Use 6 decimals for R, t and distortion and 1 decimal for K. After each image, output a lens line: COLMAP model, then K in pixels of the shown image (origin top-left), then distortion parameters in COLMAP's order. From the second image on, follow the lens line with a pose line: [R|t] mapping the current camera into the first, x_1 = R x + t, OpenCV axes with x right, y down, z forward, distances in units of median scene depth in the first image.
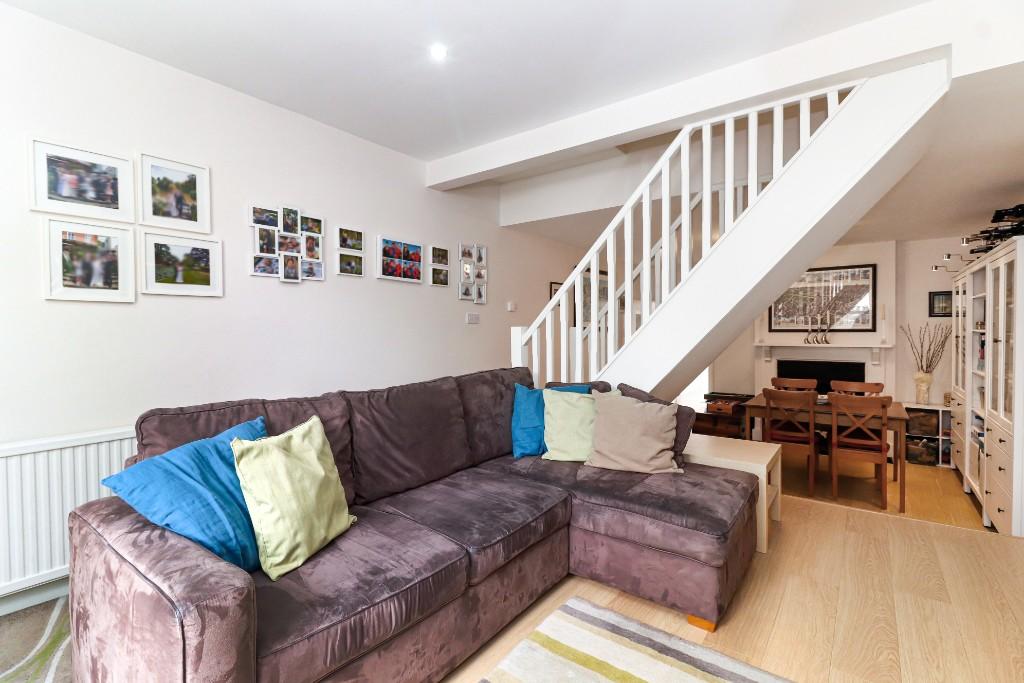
lens RADIAL K [[473.2, 0, 515.6], [0, 473.2, 333.9], [0, 0, 1]] dist [0.010945, -0.002417]
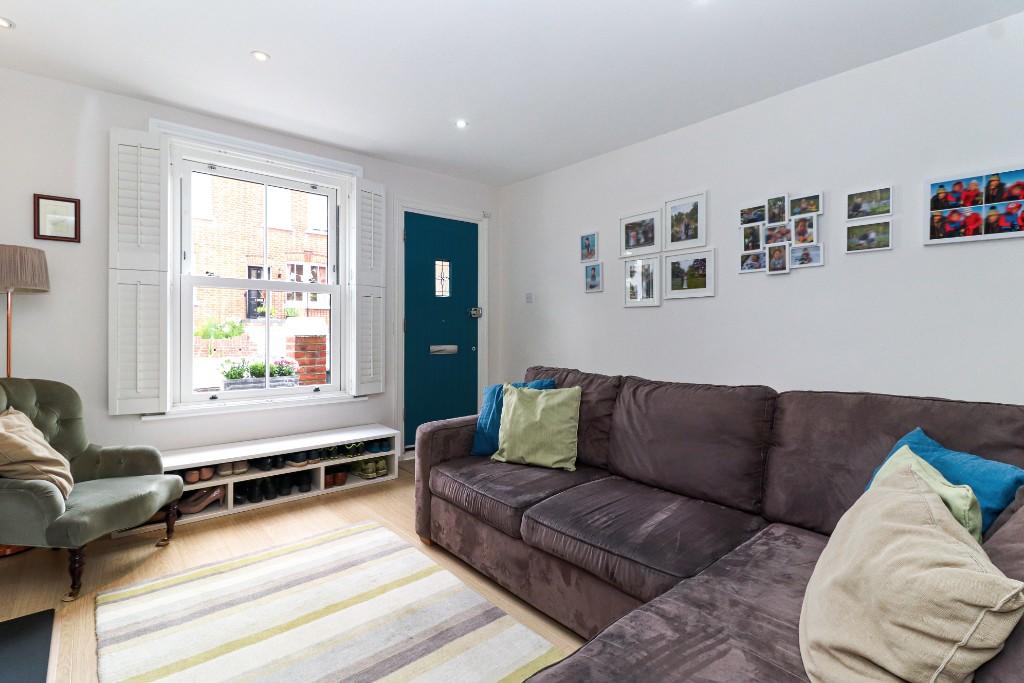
lens RADIAL K [[473.2, 0, 511.1], [0, 473.2, 336.9], [0, 0, 1]] dist [0.010945, -0.002417]
pose [[-0.213708, 0.015728, -0.976771, 0.609148], [-0.013518, 0.999727, 0.019055, 0.007341], [0.976804, 0.017276, -0.213437, 0.718309]]
